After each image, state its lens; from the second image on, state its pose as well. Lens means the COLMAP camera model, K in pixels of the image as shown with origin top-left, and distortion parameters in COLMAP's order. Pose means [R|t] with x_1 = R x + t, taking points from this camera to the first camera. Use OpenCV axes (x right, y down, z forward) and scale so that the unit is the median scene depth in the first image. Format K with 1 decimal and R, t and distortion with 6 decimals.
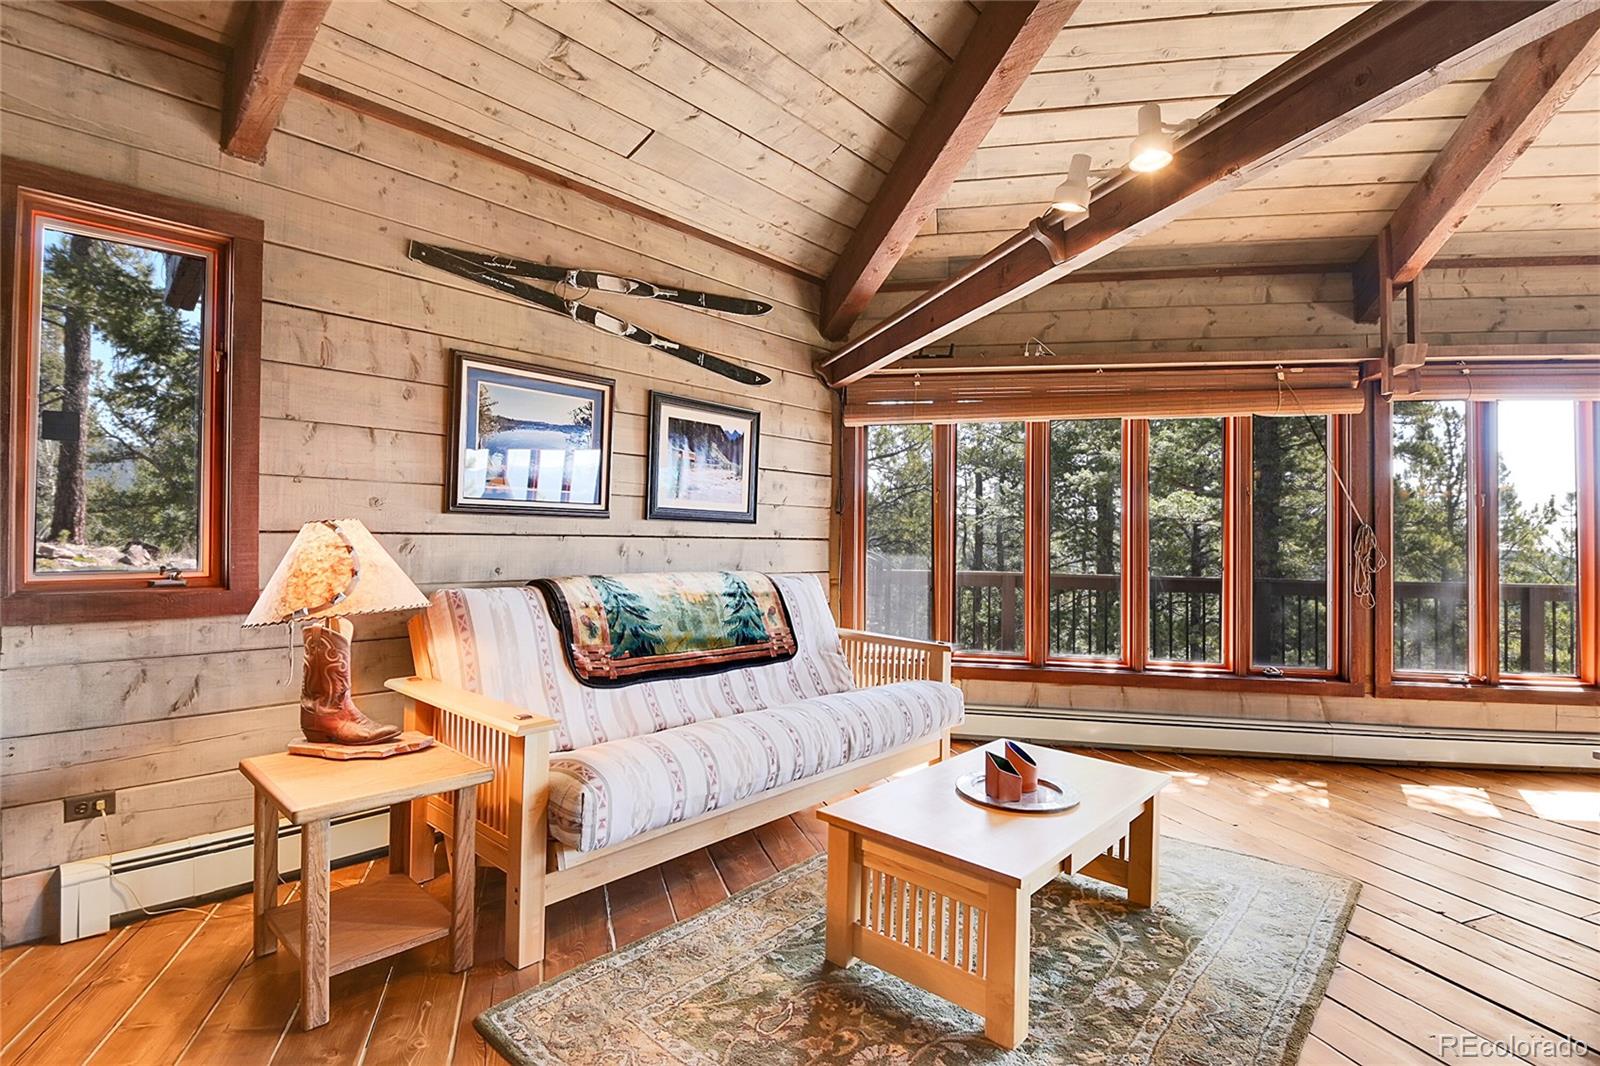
lens RADIAL K [[832.8, 0, 798.7], [0, 832.8, 523.0], [0, 0, 1]] dist [-0.002995, -0.002019]
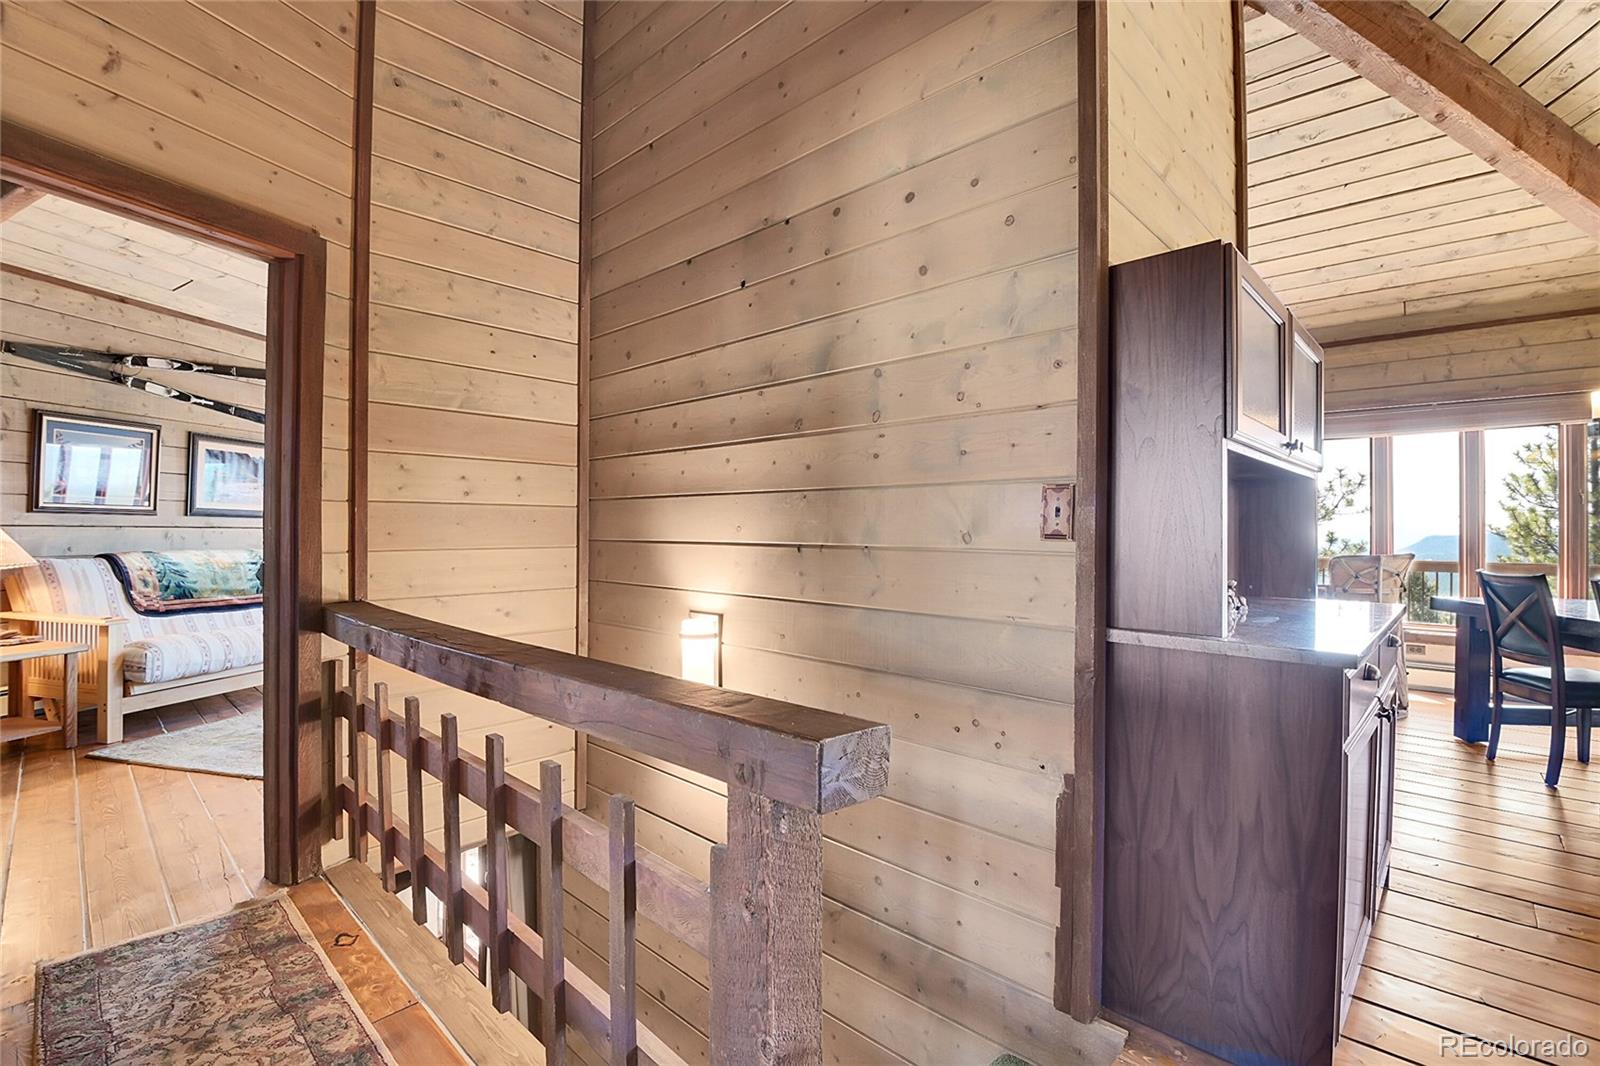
lens RADIAL K [[710.8, 0, 798.0], [0, 710.8, 523.7], [0, 0, 1]] dist [-0.032805, -0.000502]
pose [[0.861096, -0.002913, 0.508434, 0.168040], [-0.002958, 0.999938, 0.010739, -0.008533], [-0.508434, -0.010752, 0.861034, -0.818922]]
